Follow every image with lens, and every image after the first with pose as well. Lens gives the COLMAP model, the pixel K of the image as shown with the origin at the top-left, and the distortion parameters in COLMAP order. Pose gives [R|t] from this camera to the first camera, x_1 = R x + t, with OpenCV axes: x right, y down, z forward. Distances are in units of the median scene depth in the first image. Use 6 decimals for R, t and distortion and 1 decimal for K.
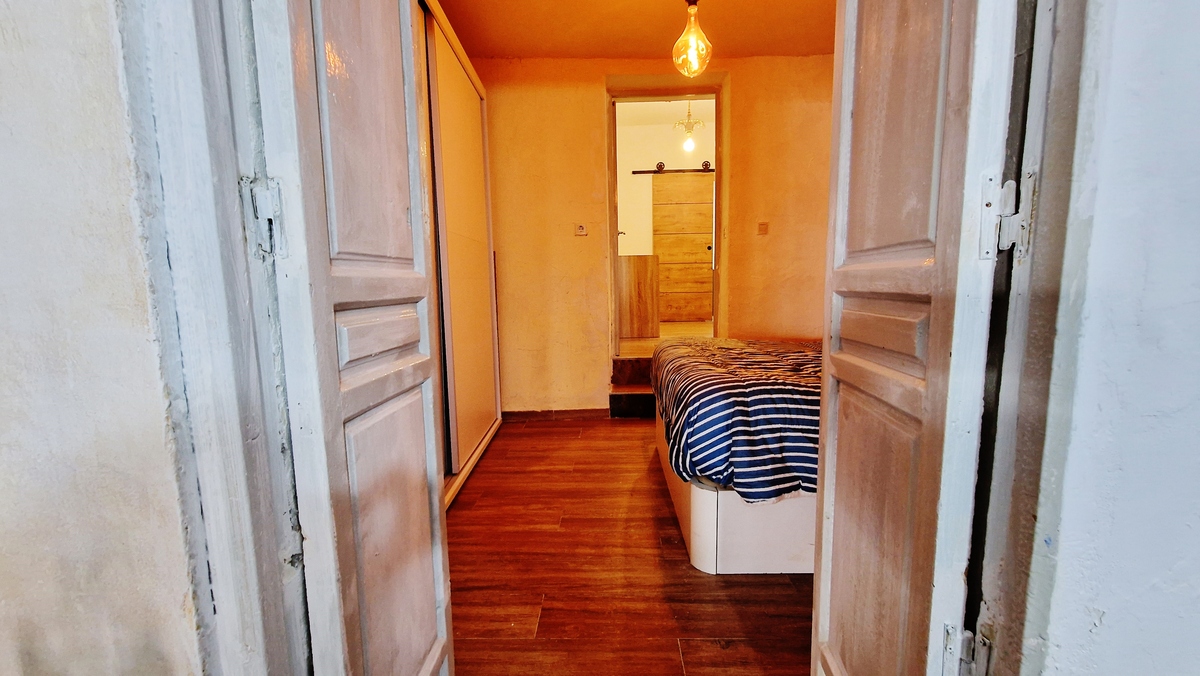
lens RADIAL K [[495.7, 0, 606.7], [0, 495.7, 335.1], [0, 0, 1]] dist [0.008323, -0.002132]
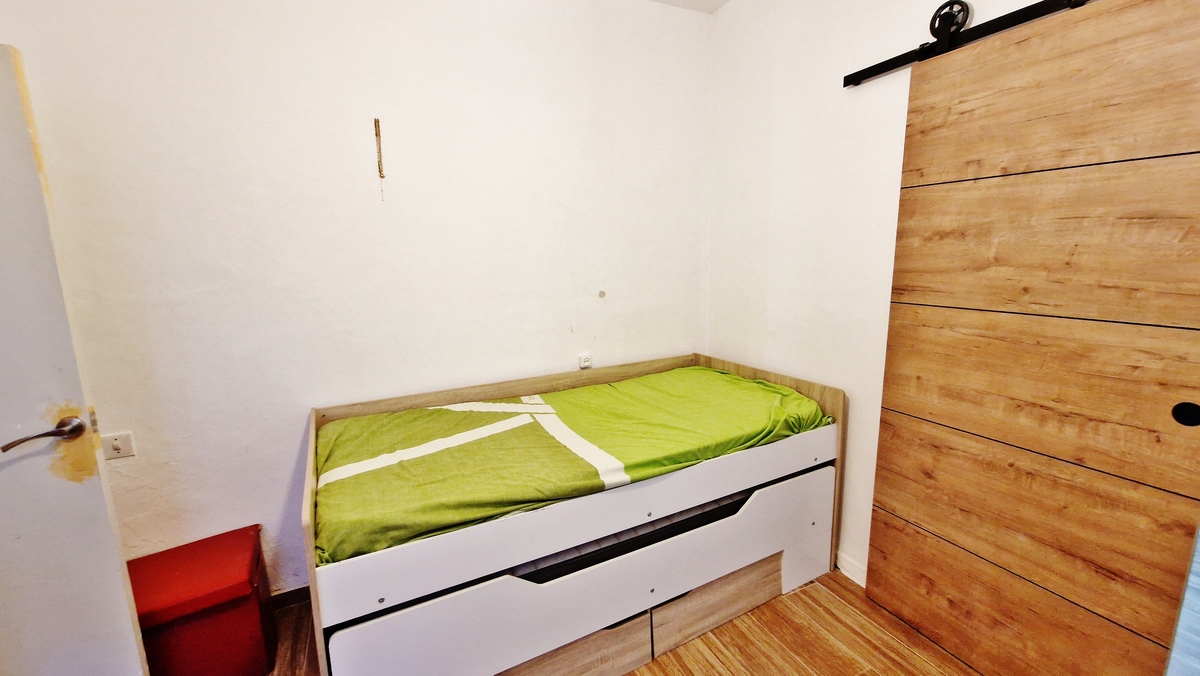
lens RADIAL K [[495.7, 0, 598.8], [0, 495.7, 341.5], [0, 0, 1]] dist [0.008323, -0.002132]
pose [[0.461736, 0.167866, -0.870988, 0.259403], [-0.096210, 0.985614, 0.138955, -0.205498], [0.881784, 0.019637, 0.471244, 0.739170]]
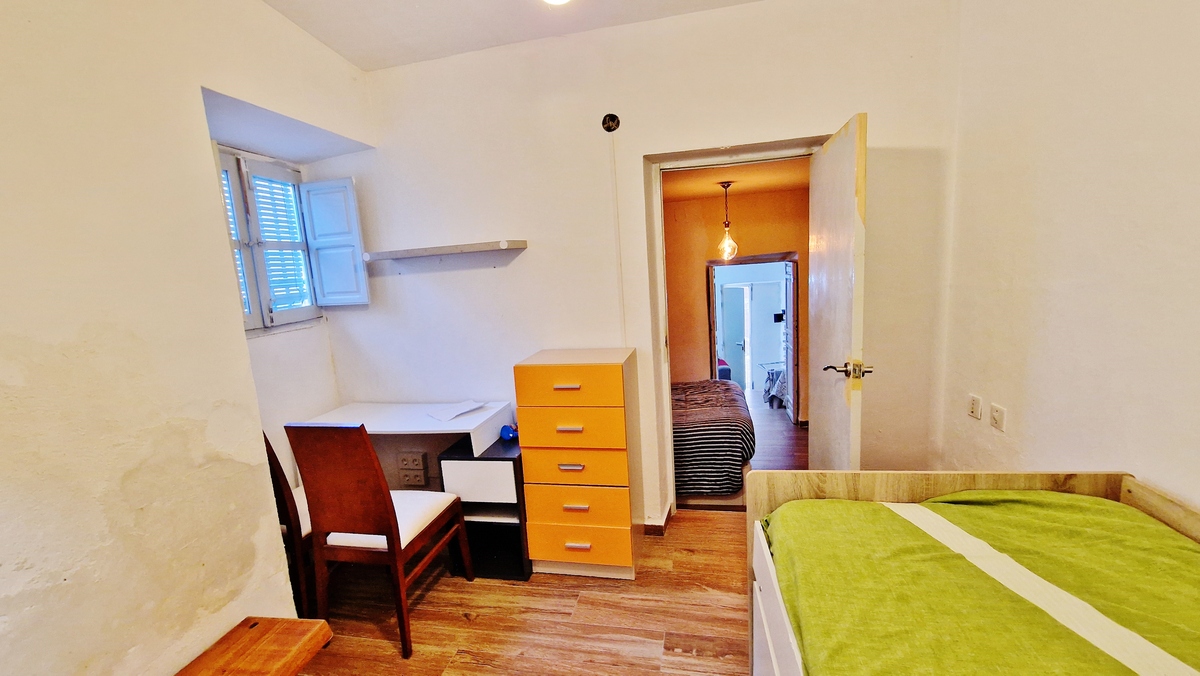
lens RADIAL K [[495.7, 0, 600.3], [0, 495.7, 340.7], [0, 0, 1]] dist [0.008323, -0.002132]
pose [[-0.980789, 0.053164, 0.187688, 0.094688], [0.102901, 0.958396, 0.266249, -0.230997], [-0.165725, 0.280448, -0.945455, 0.929567]]
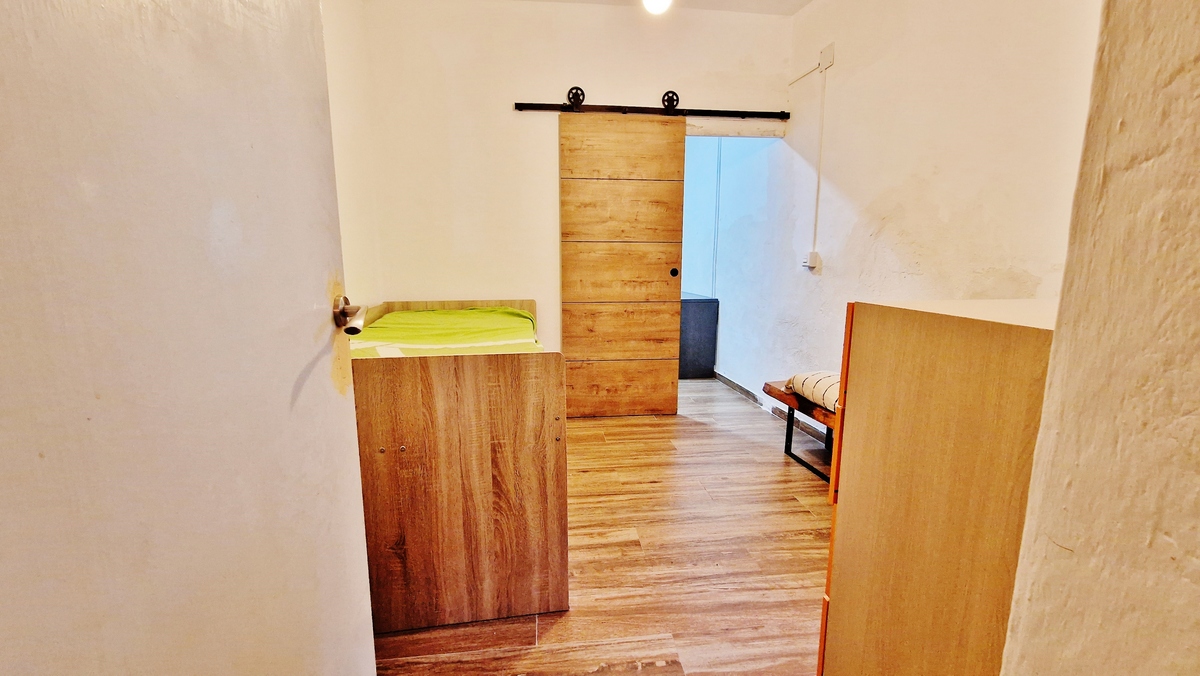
lens RADIAL K [[495.7, 0, 602.4], [0, 495.7, 339.9], [0, 0, 1]] dist [0.008323, -0.002132]
pose [[0.988266, -0.004523, 0.152674, 0.059677], [-0.001365, 0.999260, 0.038443, -0.127381], [-0.152735, -0.038200, 0.987529, 0.519394]]
